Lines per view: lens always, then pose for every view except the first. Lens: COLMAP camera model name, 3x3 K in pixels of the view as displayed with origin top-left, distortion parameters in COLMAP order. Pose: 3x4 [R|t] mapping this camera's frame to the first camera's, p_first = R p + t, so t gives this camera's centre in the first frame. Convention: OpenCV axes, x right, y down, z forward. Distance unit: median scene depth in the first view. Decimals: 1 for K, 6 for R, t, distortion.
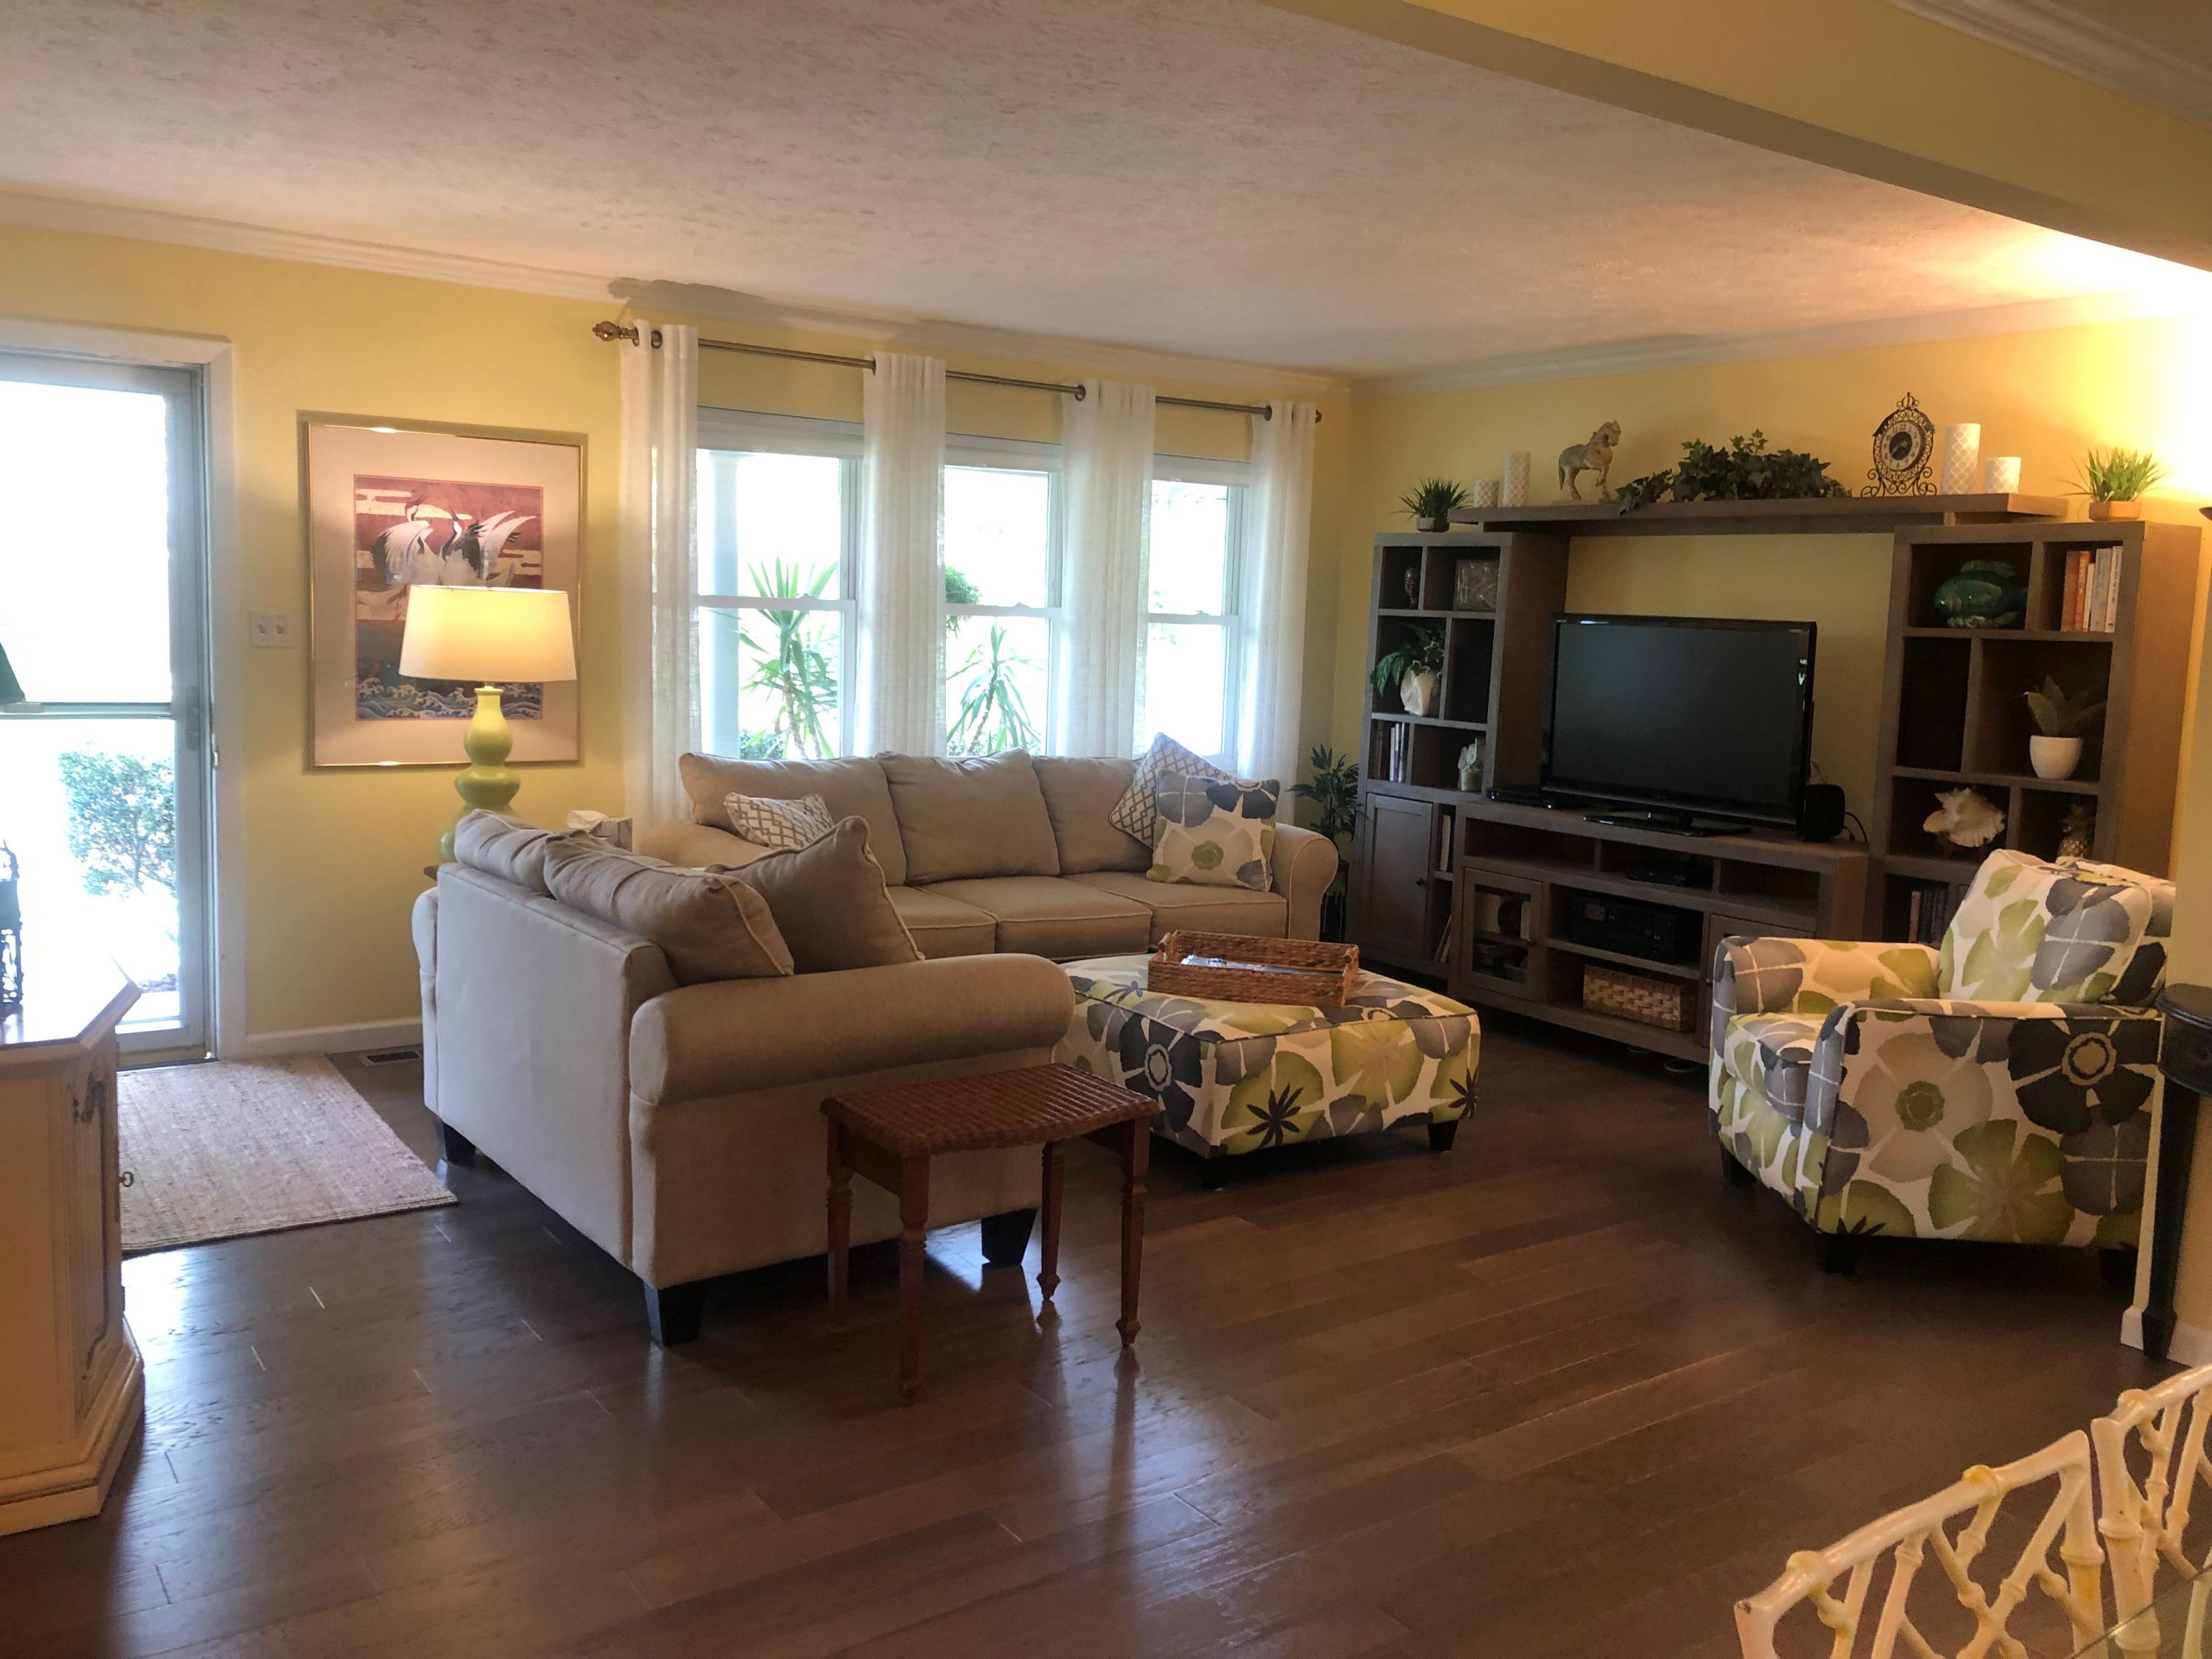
lens RADIAL K [[1786.1, 0, 1116.7], [0, 1786.1, 827.4], [0, 0, 1]] dist [0.062014, -0.104344]
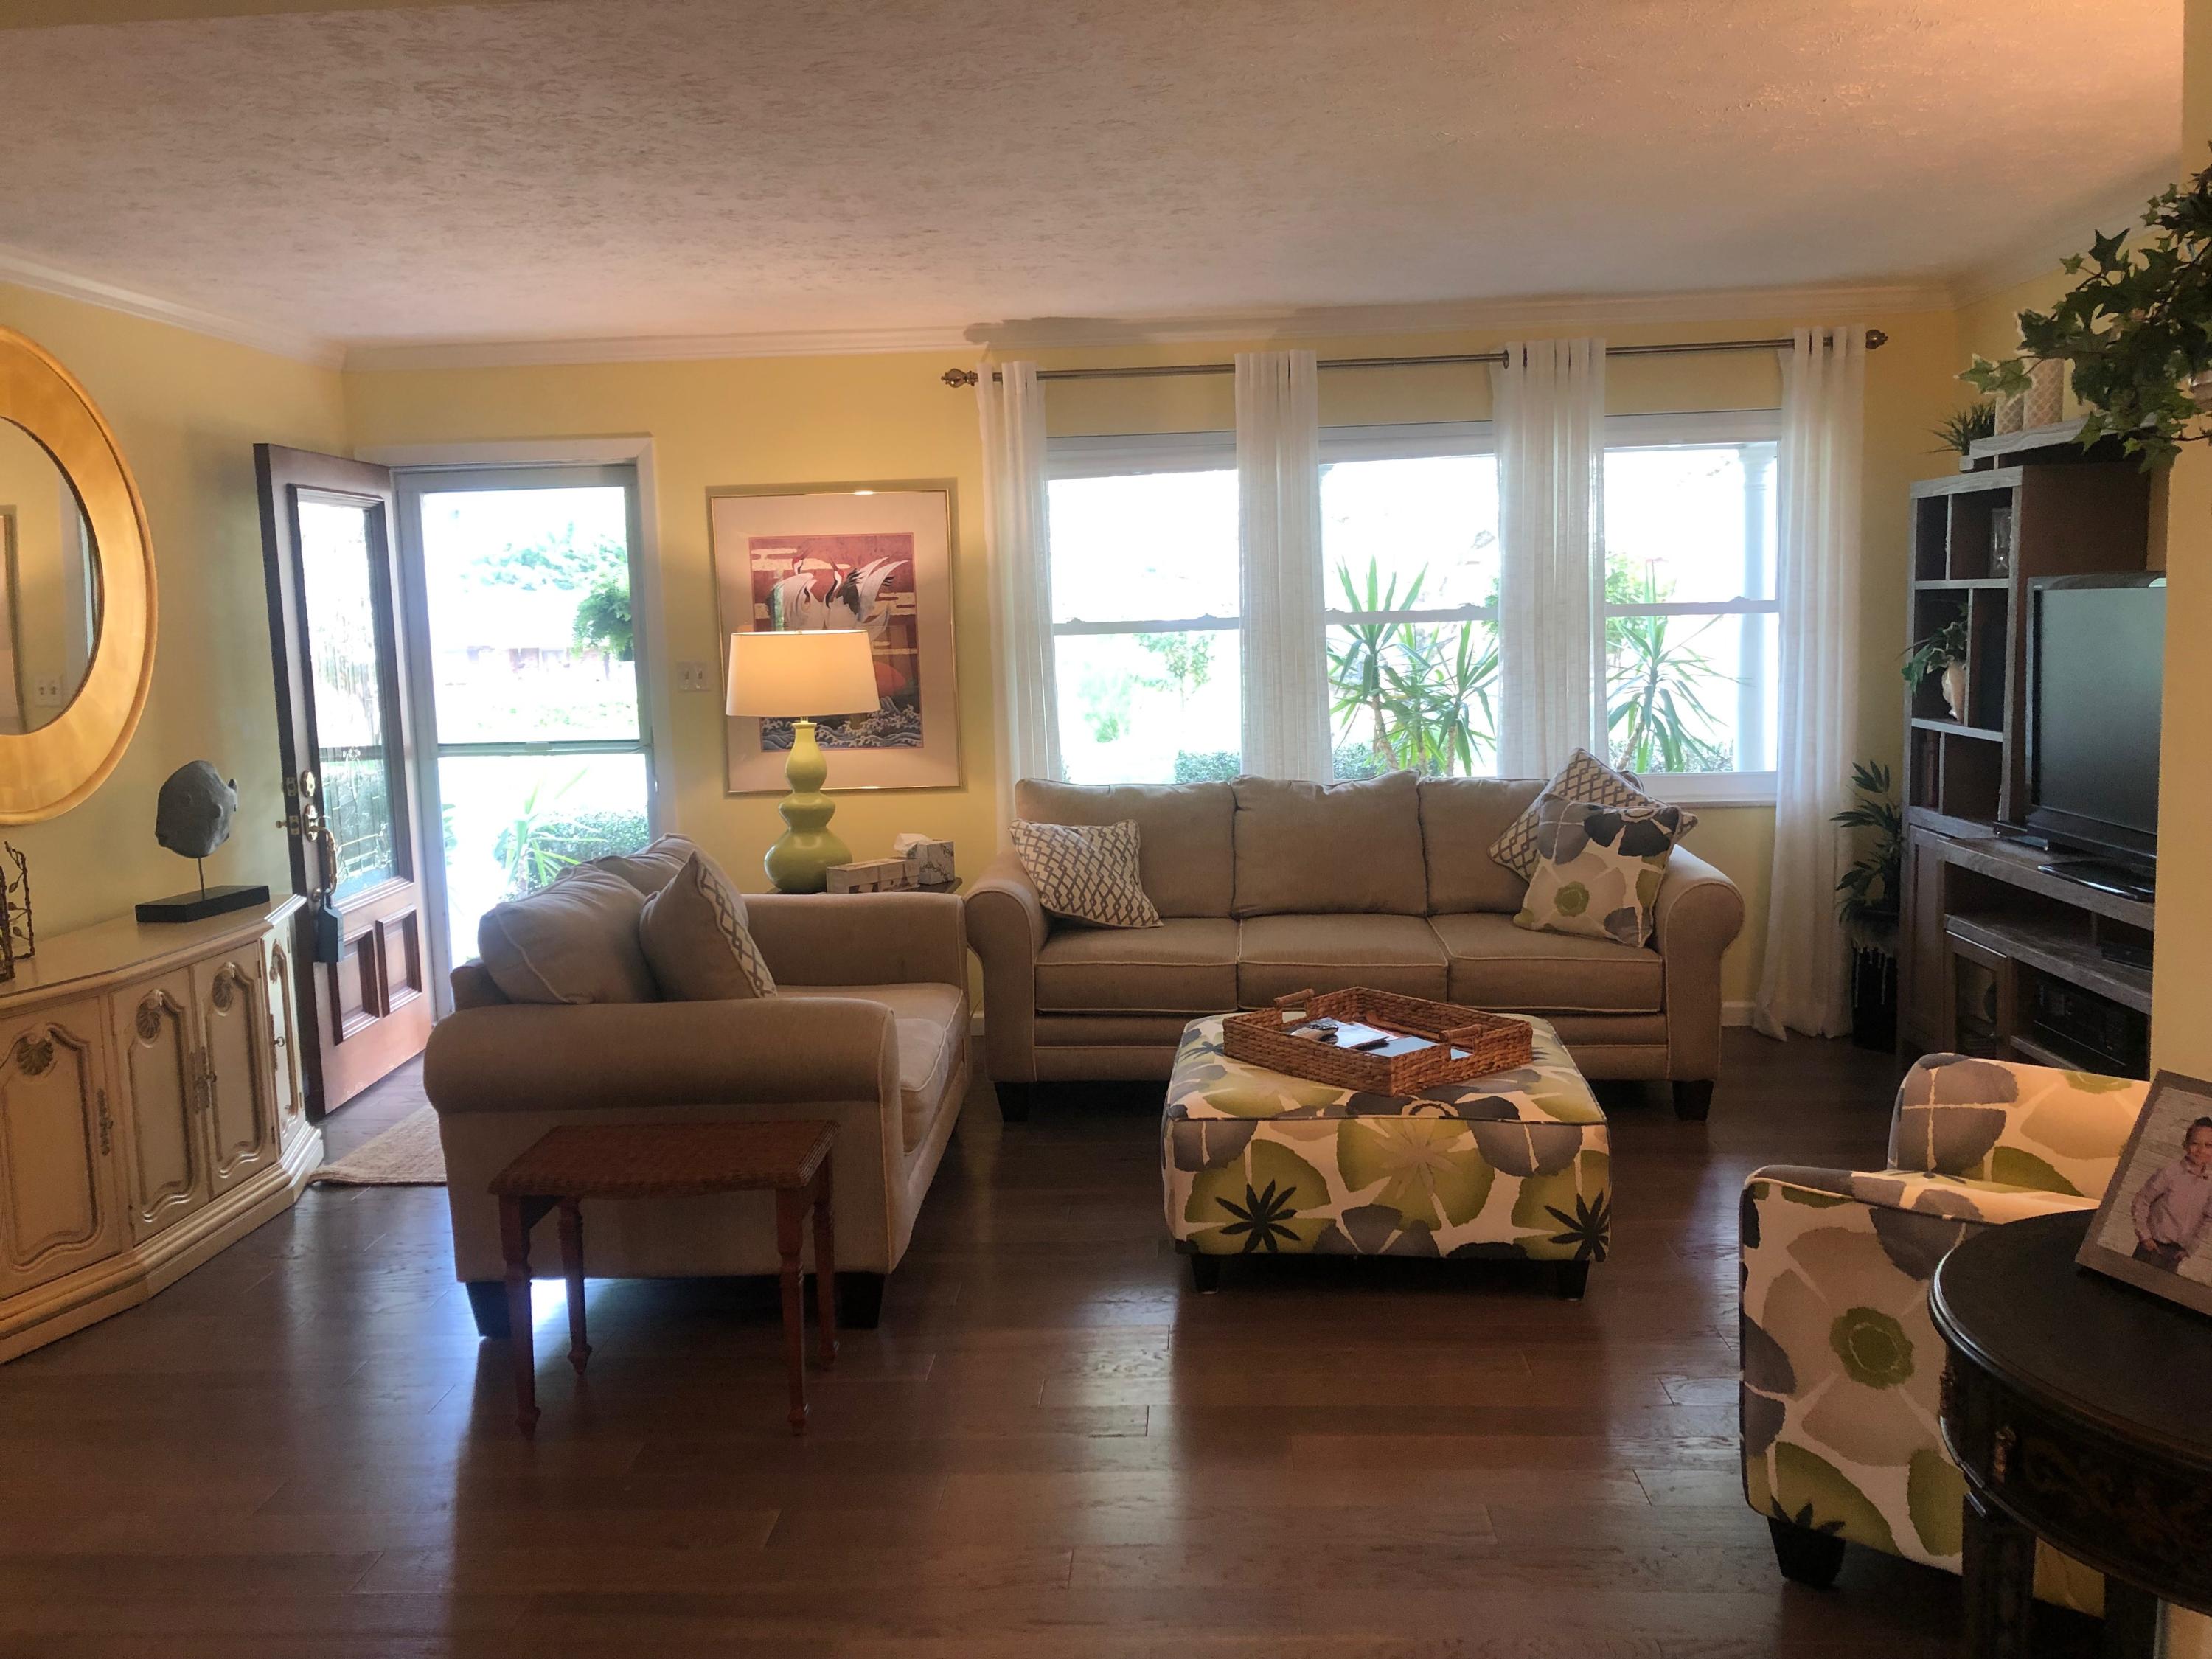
lens RADIAL K [[1789.9, 0, 1104.9], [0, 1789.9, 826.5], [0, 0, 1]] dist [0.050211, -0.060679]
pose [[0.781057, 0.013671, -0.624310, 0.458246], [-0.017449, 0.999848, 0.000065, -0.016267], [0.624215, 0.010843, 0.781177, 0.247093]]
